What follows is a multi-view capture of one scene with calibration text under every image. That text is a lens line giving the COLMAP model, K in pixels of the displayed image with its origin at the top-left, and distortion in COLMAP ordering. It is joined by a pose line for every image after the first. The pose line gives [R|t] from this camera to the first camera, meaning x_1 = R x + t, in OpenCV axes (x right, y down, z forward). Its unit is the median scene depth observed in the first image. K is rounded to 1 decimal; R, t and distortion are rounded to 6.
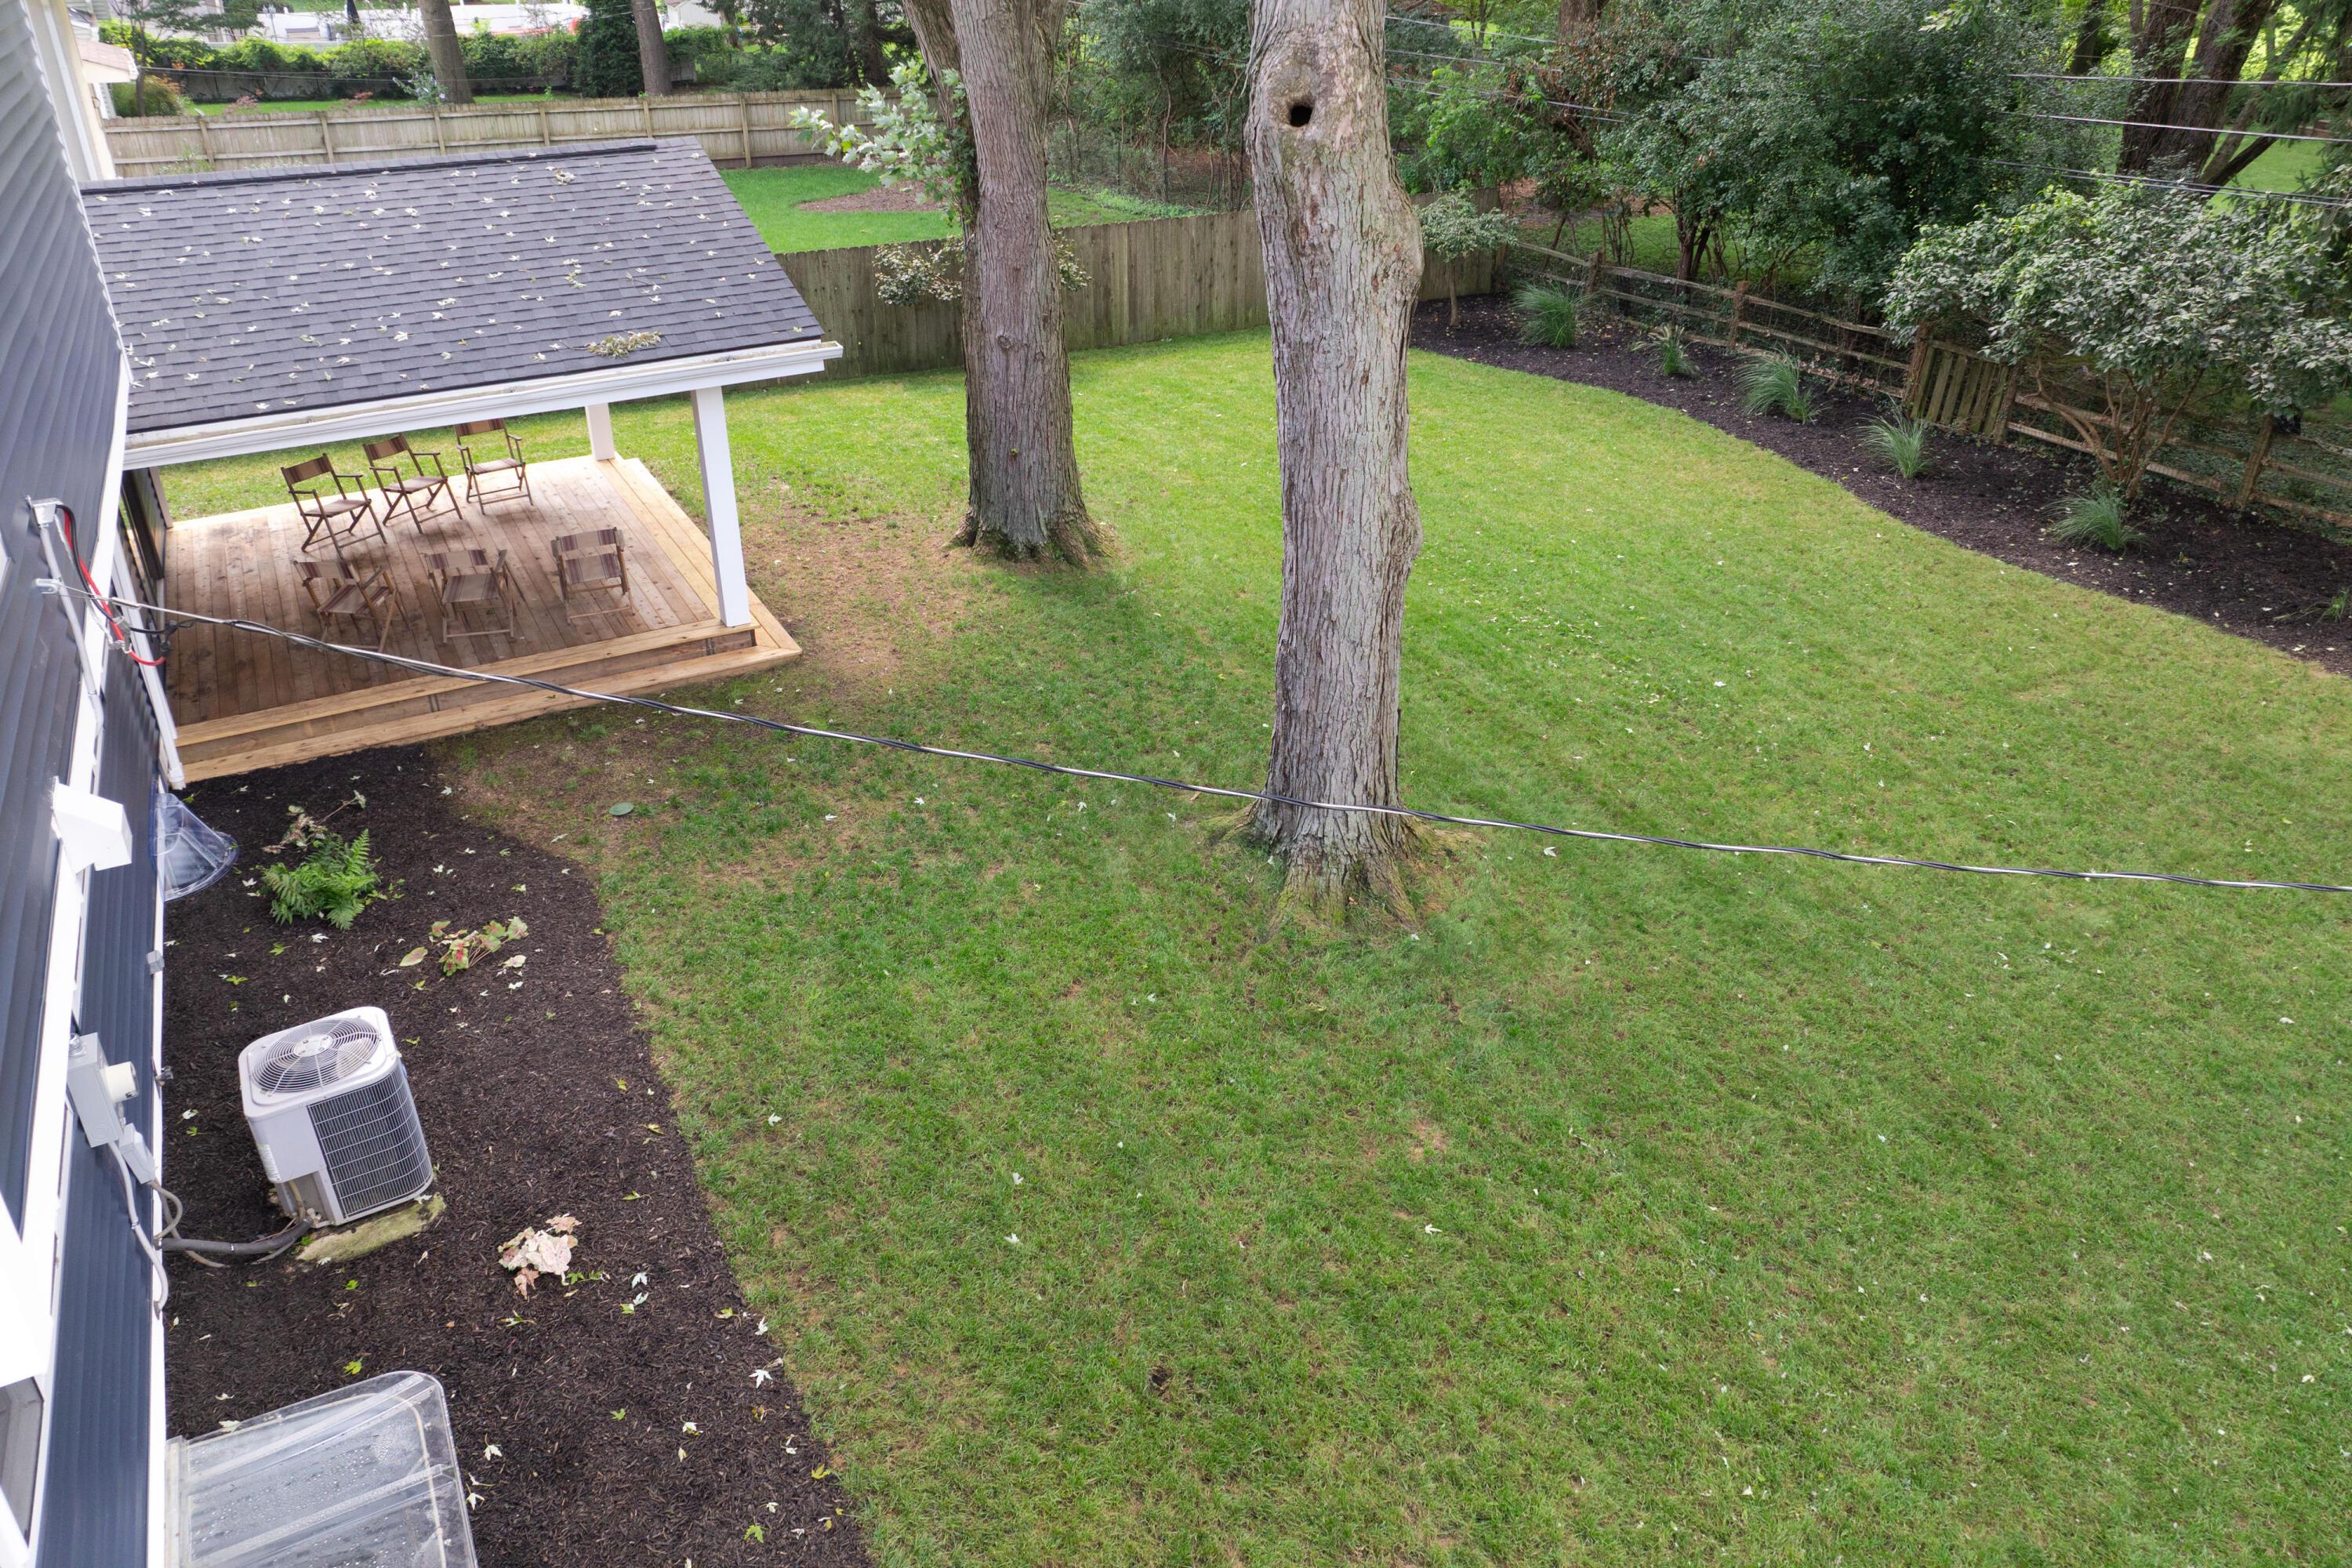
lens RADIAL K [[1637.8, 0, 1175.5], [0, 1637.8, 781.6], [0, 0, 1]] dist [-0.041241, 0.014069]
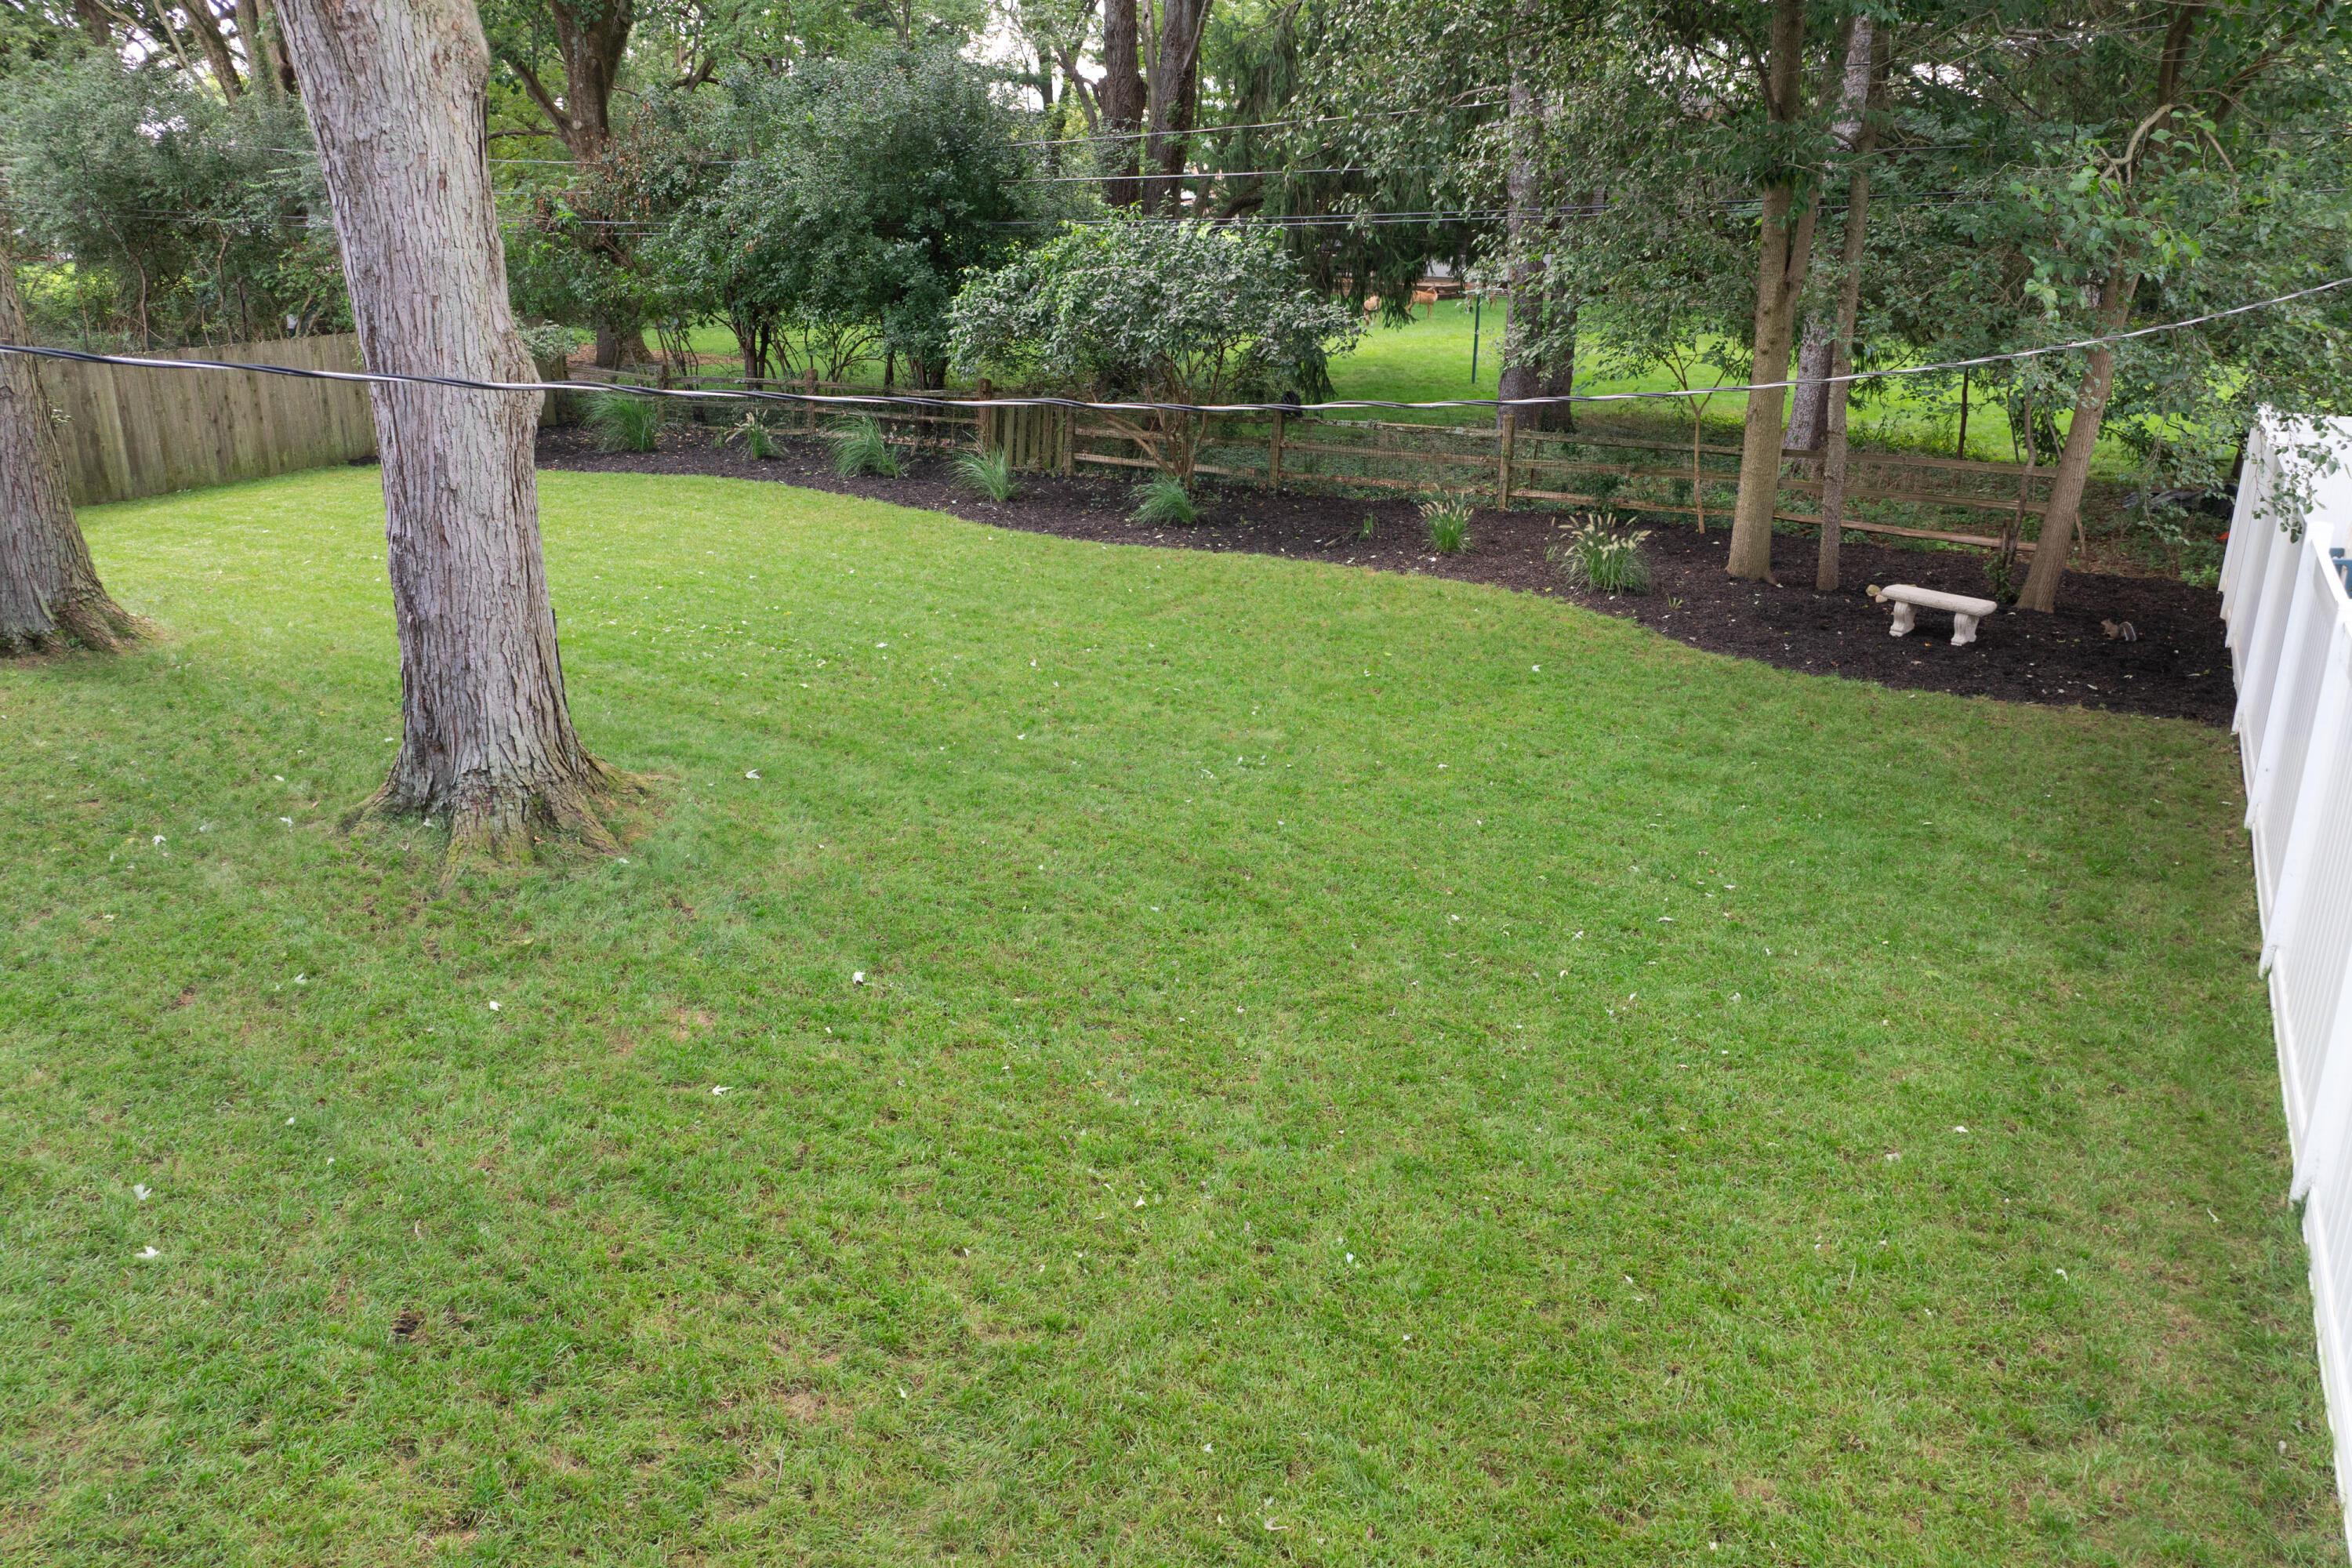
lens RADIAL K [[1637.8, 0, 1186.3], [0, 1637.8, 759.5], [0, 0, 1]] dist [-0.041241, 0.014069]
pose [[0.847903, -0.158935, 0.505767, -0.028259], [0.233264, 0.968541, -0.086701, 0.186124], [-0.476076, 0.191491, 0.858302, 0.106286]]
